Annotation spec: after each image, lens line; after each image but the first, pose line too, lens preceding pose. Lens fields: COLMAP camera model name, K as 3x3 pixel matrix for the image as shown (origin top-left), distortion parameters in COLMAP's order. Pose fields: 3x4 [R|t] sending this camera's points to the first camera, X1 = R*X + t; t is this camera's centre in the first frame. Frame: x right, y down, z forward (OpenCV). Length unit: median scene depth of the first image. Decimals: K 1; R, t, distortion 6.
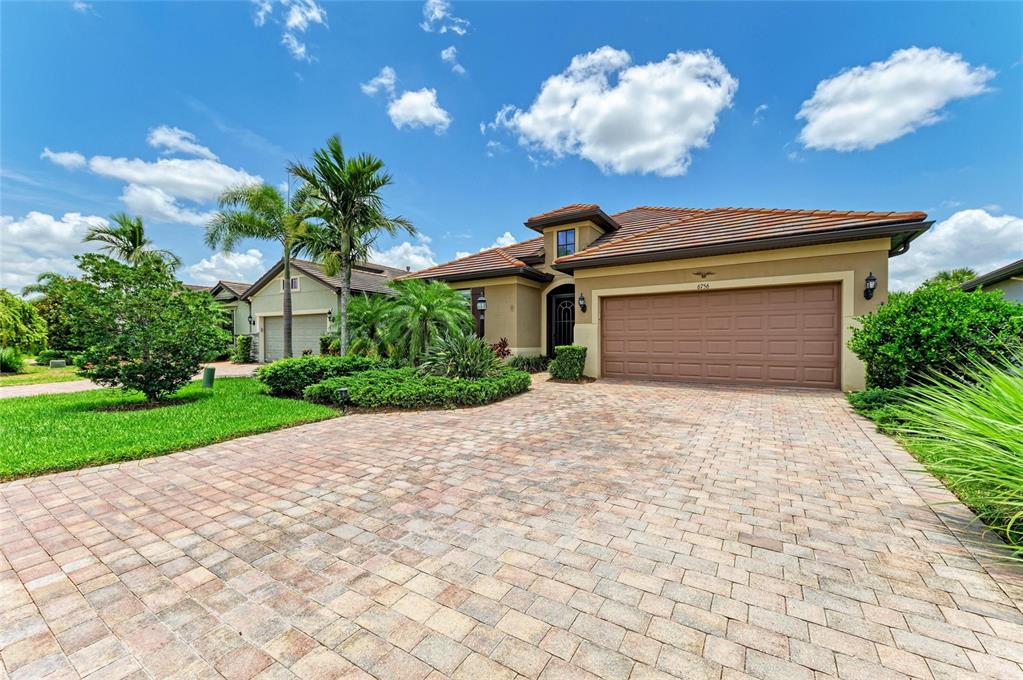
lens RADIAL K [[403.9, 0, 520.8], [0, 403.9, 347.3], [0, 0, 1]] dist [0.017760, -0.005490]
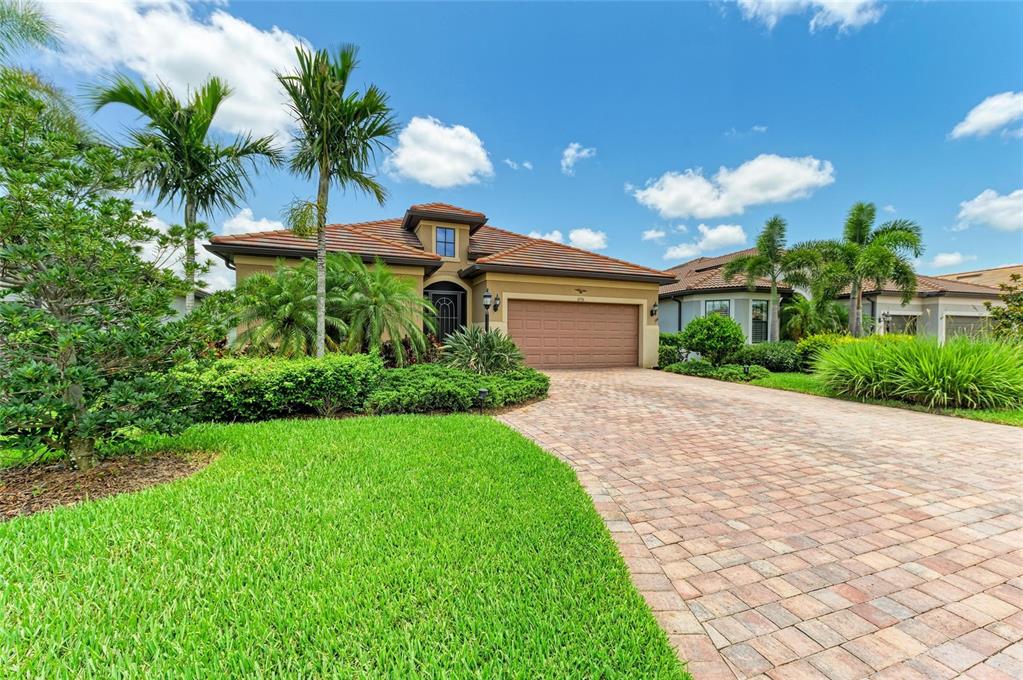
lens RADIAL K [[403.9, 0, 520.8], [0, 403.9, 347.3], [0, 0, 1]] dist [0.017760, -0.005490]
pose [[0.608287, -0.010389, 0.793649, -2.011673], [0.002466, 0.999934, 0.011199, 0.004713], [-0.793713, -0.004855, 0.608273, 0.745546]]
